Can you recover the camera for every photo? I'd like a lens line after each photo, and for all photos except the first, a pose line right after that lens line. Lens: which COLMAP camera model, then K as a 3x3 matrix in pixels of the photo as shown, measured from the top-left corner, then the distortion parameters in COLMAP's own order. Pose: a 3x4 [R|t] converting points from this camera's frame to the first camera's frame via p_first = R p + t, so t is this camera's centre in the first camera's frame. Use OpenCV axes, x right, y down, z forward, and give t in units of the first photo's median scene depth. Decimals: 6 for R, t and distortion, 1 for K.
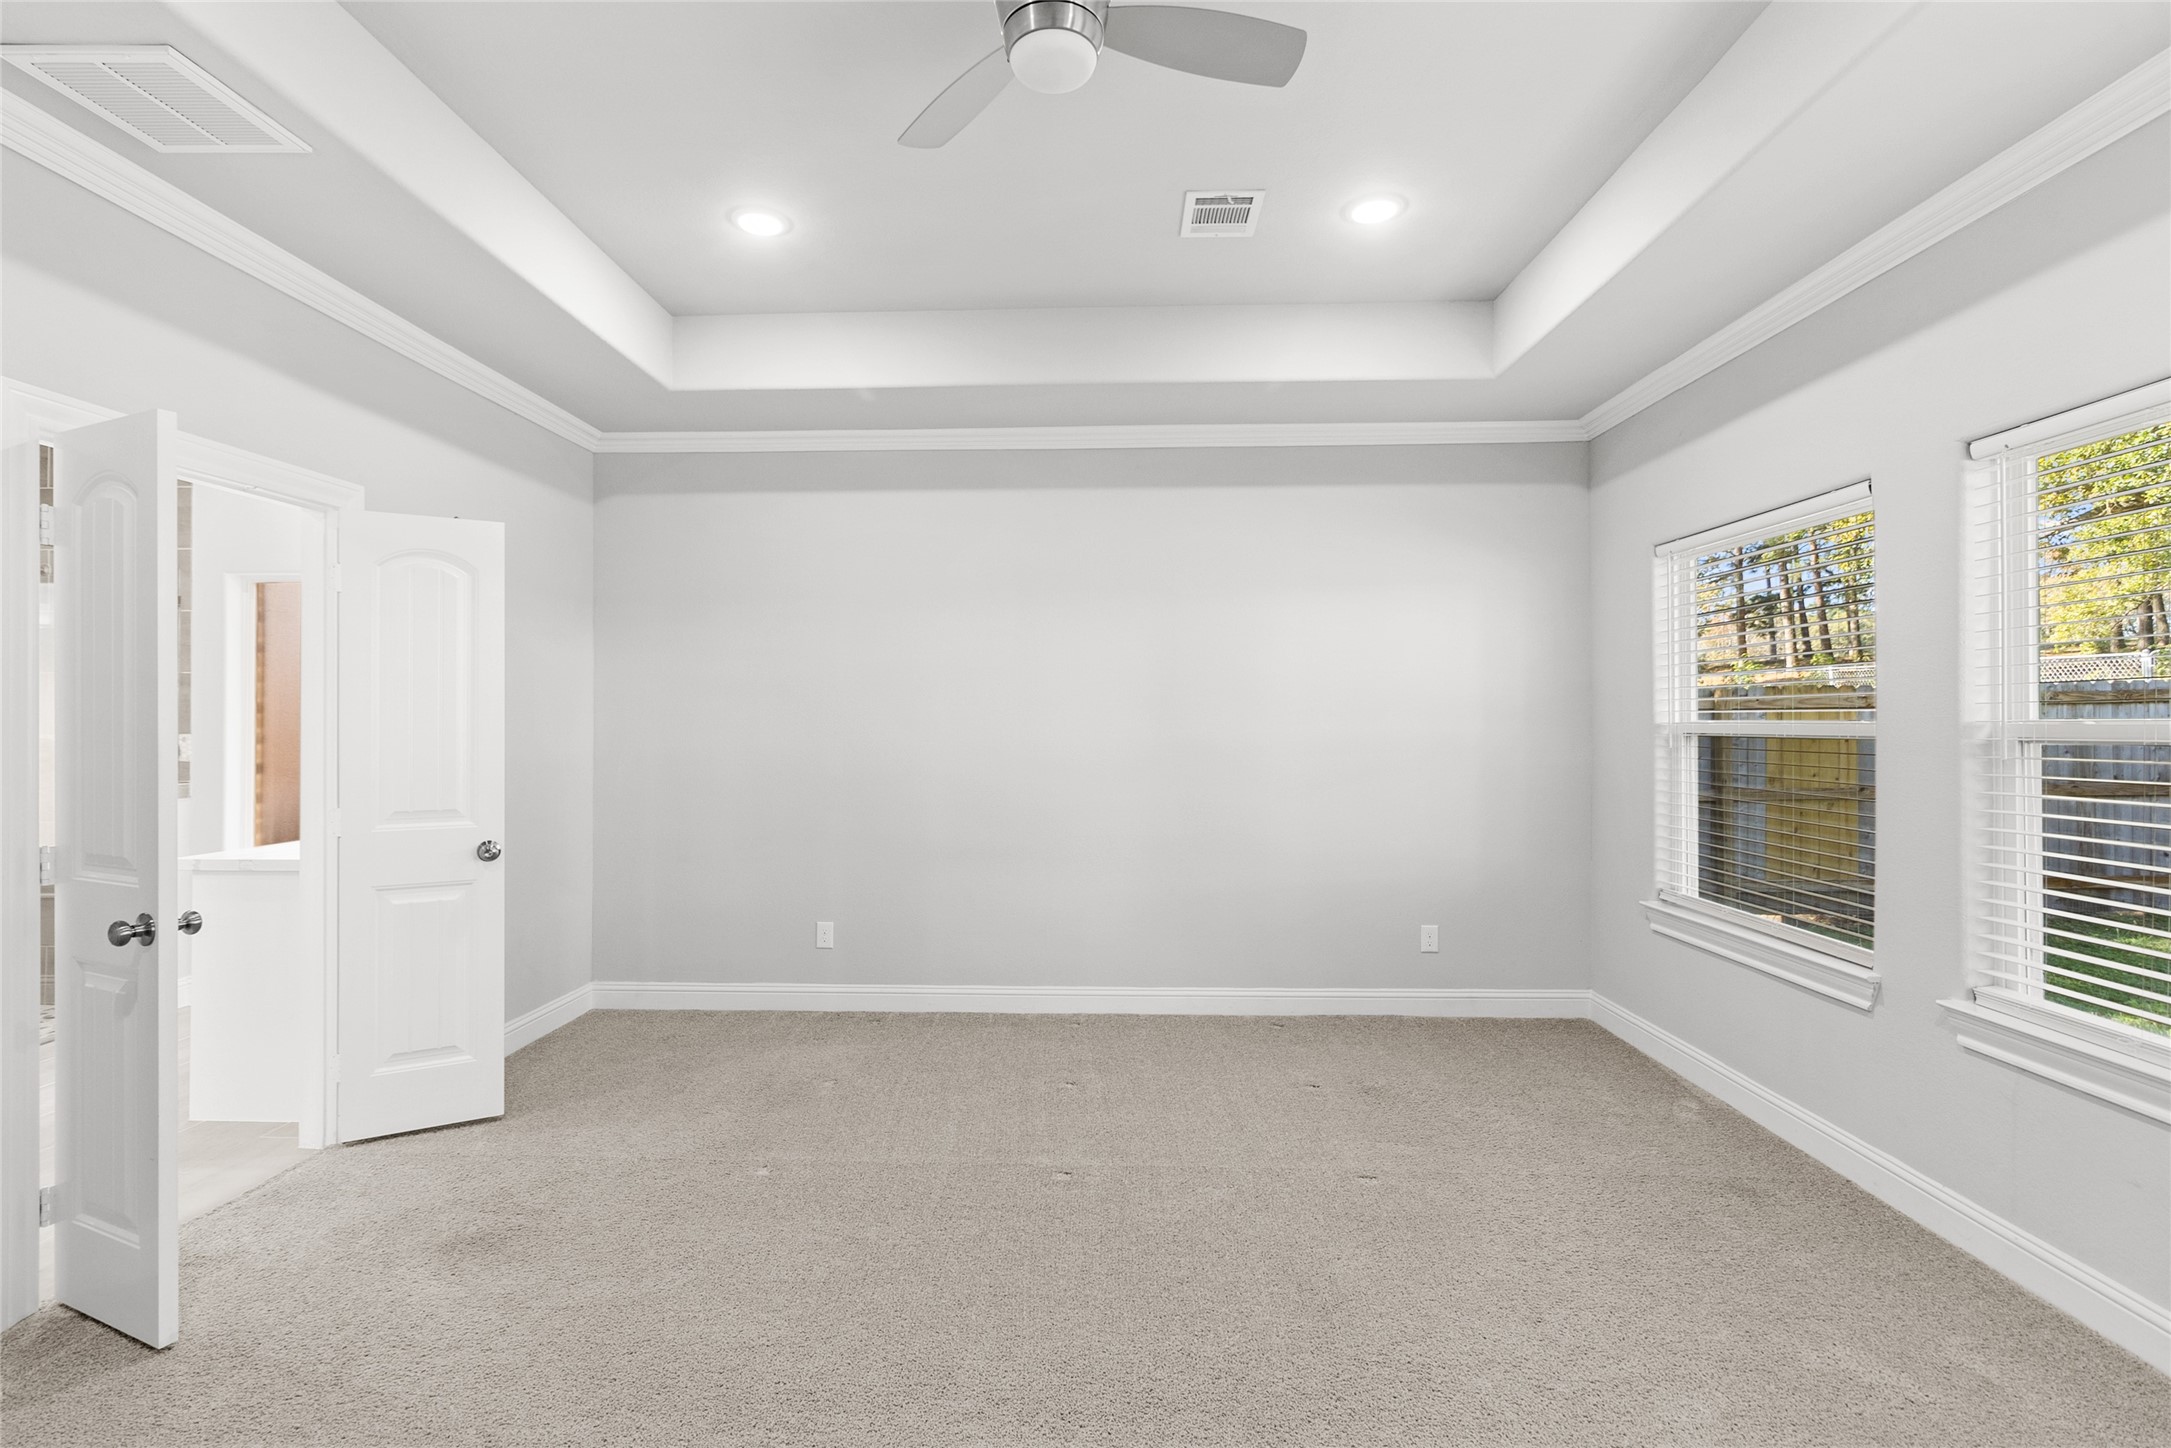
lens RADIAL K [[1011.5, 0, 1085.5], [0, 1011.5, 724.0], [0, 0, 1]] dist [-0.000962, -0.000244]
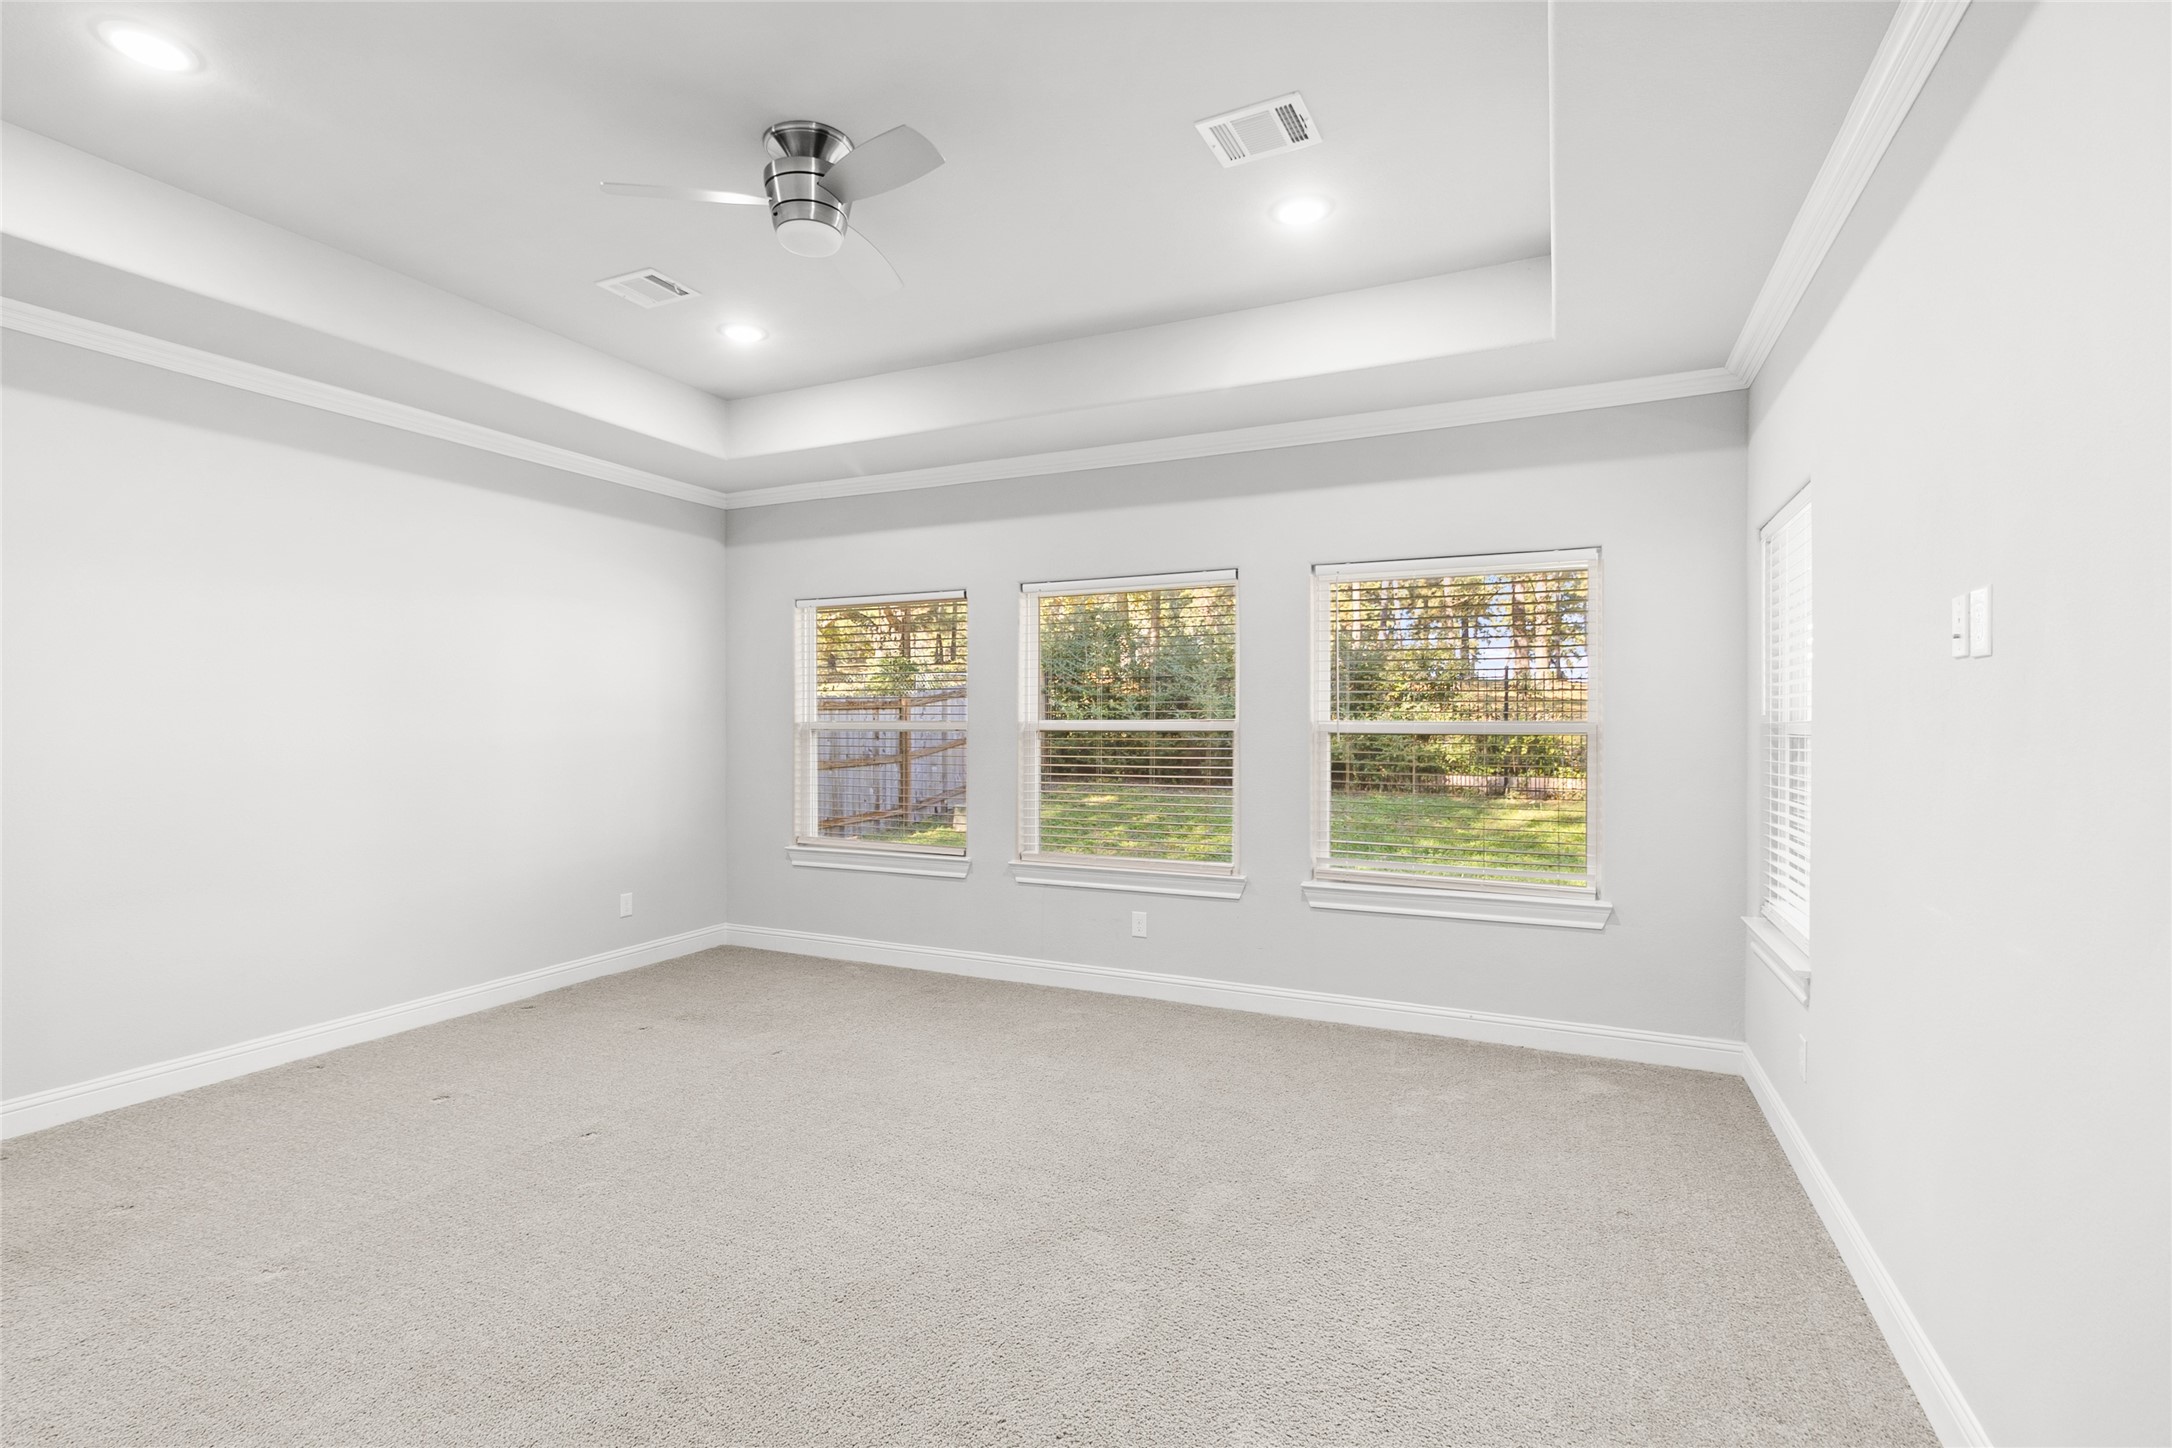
lens RADIAL K [[1011.9, 0, 1086.0], [0, 1011.9, 724.0], [0, 0, 1]] dist [-0.000962, -0.000244]
pose [[0.402672, -0.002375, 0.915341, -0.592392], [0.000828, 0.999997, 0.002231, -0.001268], [-0.915344, -0.000141, 0.402673, 0.037610]]
